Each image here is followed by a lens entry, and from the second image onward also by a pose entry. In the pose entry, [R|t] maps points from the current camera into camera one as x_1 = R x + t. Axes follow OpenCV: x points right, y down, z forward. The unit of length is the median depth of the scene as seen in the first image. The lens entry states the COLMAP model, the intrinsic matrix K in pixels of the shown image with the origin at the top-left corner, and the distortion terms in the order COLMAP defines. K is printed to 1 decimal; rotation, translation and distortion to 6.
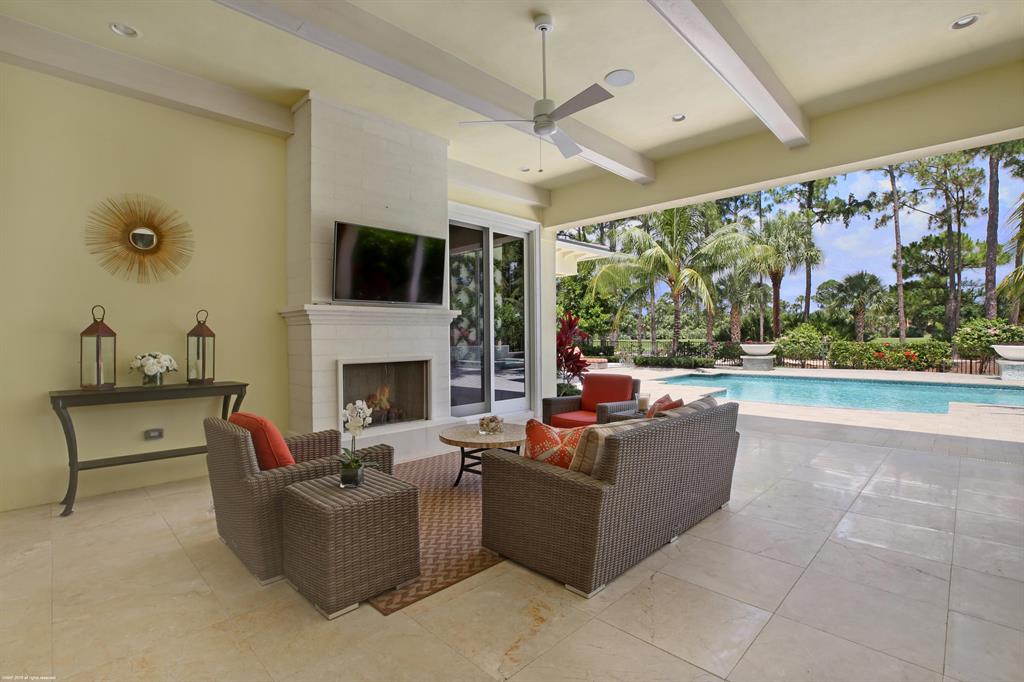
lens RADIAL K [[476.0, 0, 513.5], [0, 476.0, 340.2], [0, 0, 1]] dist [-0.037403, 0.010850]
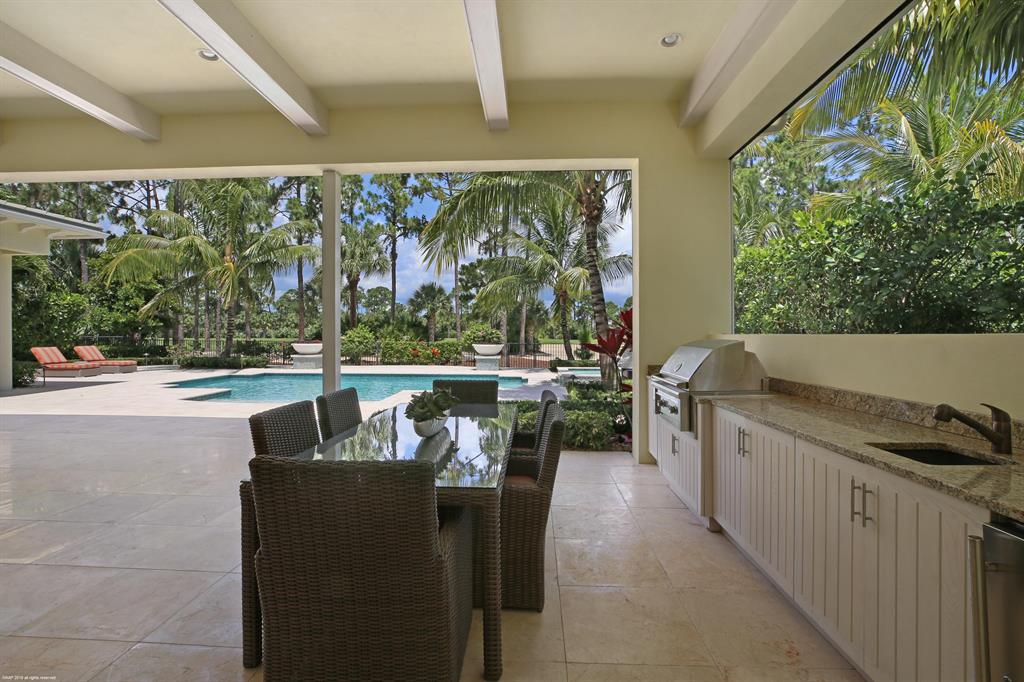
lens RADIAL K [[476.0, 0, 513.5], [0, 476.0, 340.2], [0, 0, 1]] dist [-0.037403, 0.010850]
pose [[0.742621, 0.005133, 0.669692, 0.354419], [-0.006433, 0.999979, -0.000531, -0.002200], [-0.669681, -0.003914, 0.742638, -0.152709]]
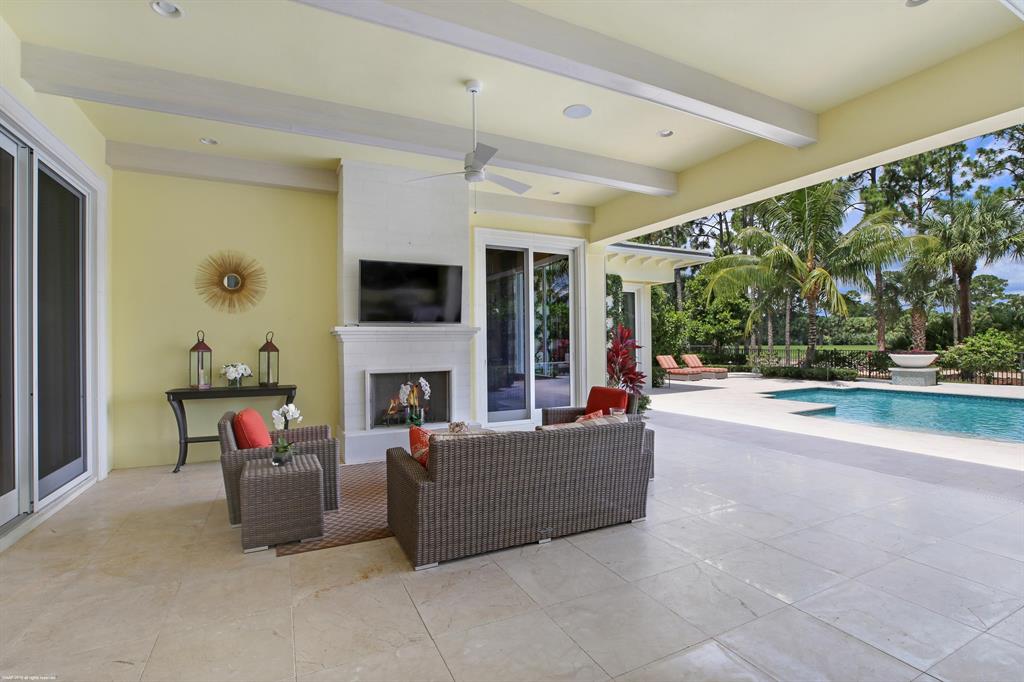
lens RADIAL K [[473.7, 0, 509.7], [0, 473.7, 341.2], [0, 0, 1]] dist [-0.038429, 0.010105]
pose [[0.945674, -0.000392, -0.325116, 0.238232], [-0.002066, 0.999972, -0.007215, -0.015848], [0.325110, 0.007494, 0.945646, -0.030964]]
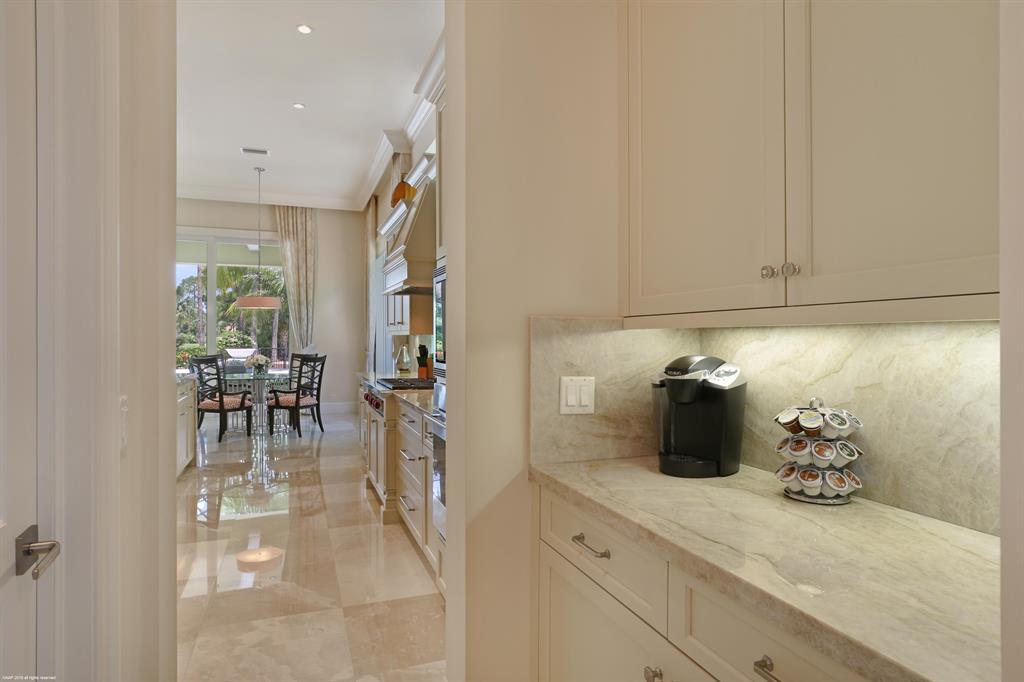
lens RADIAL K [[566.9, 0, 507.3], [0, 566.9, 341.8], [0, 0, 1]] dist [0.000521, -0.000267]
pose [[0.421623, 0.004053, 0.906762, -0.474298], [0.002852, 0.999979, -0.005796, 0.001084], [-0.906767, 0.005030, 0.421603, -1.089023]]
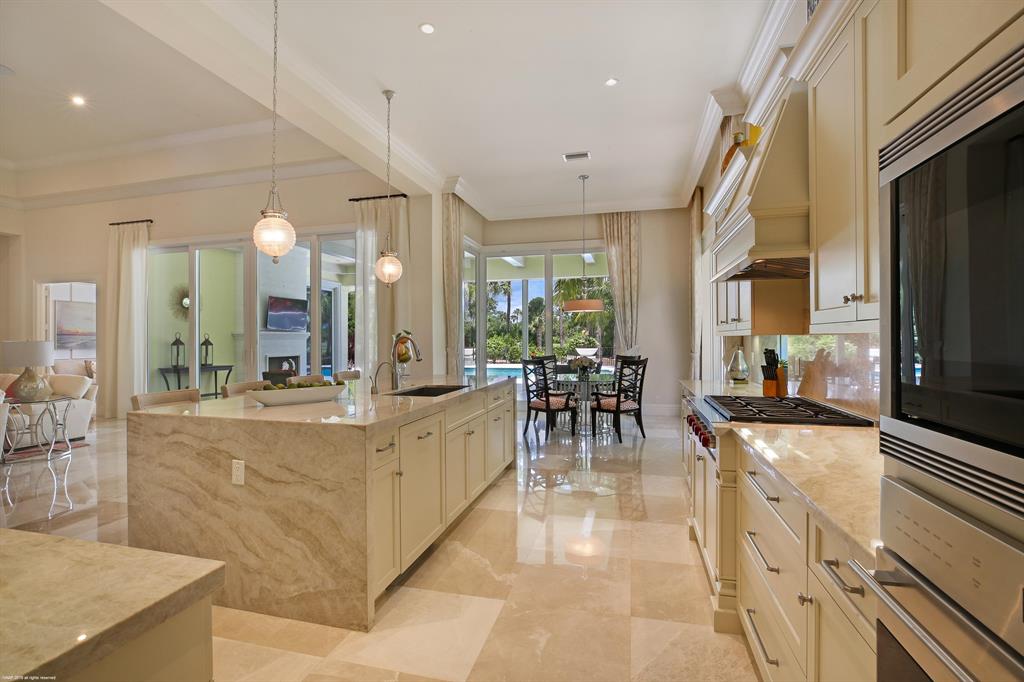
lens RADIAL K [[476.0, 0, 513.5], [0, 476.0, 340.2], [0, 0, 1]] dist [-0.037403, 0.010850]
pose [[0.862859, 0.005687, 0.505413, -0.299501], [-0.000138, 0.999939, -0.011016, -0.002891], [-0.505445, 0.009436, 0.862807, -0.950734]]
